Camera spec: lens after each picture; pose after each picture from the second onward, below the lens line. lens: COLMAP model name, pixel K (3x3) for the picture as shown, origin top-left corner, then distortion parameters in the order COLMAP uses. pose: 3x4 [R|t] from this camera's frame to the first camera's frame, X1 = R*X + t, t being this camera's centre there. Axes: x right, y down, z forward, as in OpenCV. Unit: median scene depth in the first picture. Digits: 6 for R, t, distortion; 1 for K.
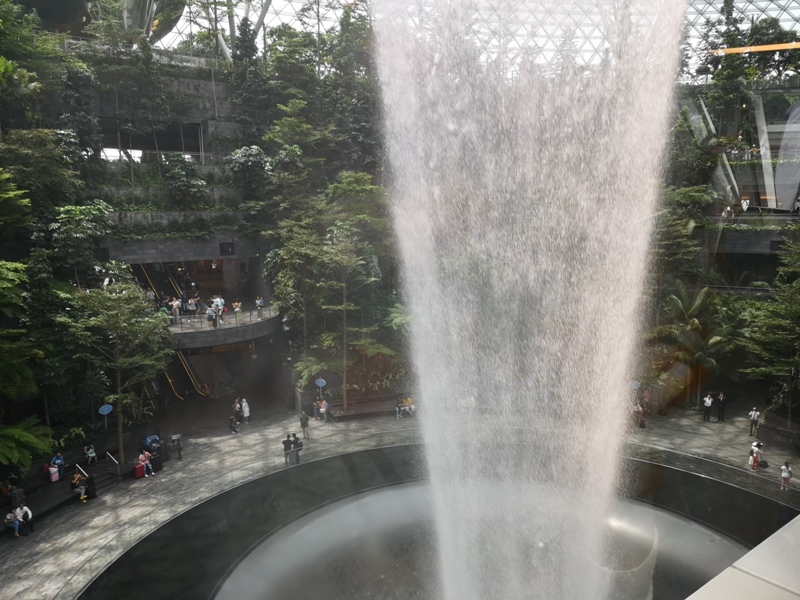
lens RADIAL K [[626.1, 0, 400.1], [0, 626.1, 332.1], [0, 0, 1]] dist [0.059187, -0.087605]
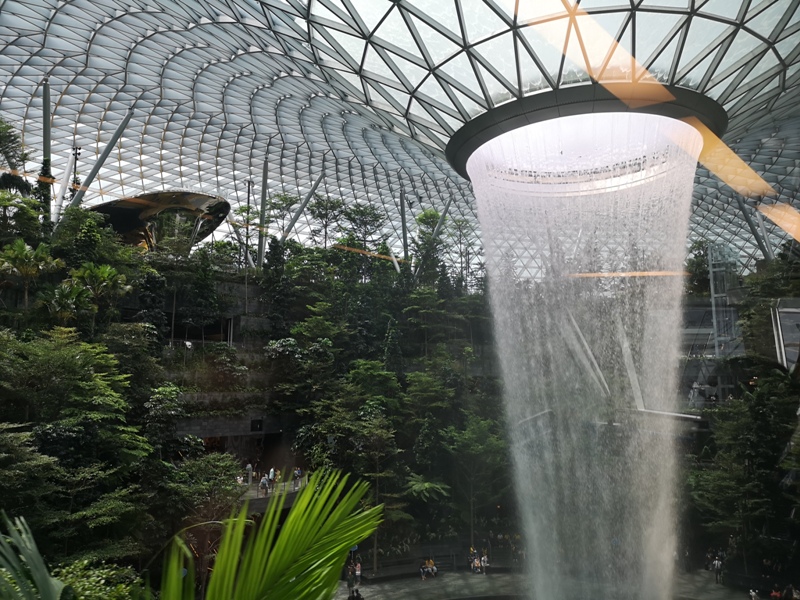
lens RADIAL K [[626.1, 0, 400.1], [0, 626.1, 332.1], [0, 0, 1]] dist [0.059187, -0.087605]
pose [[0.987391, 0.023556, 0.156541, -0.214594], [0.021817, 0.959182, -0.281946, 0.031000], [-0.156793, 0.281806, 0.946574, -0.153069]]
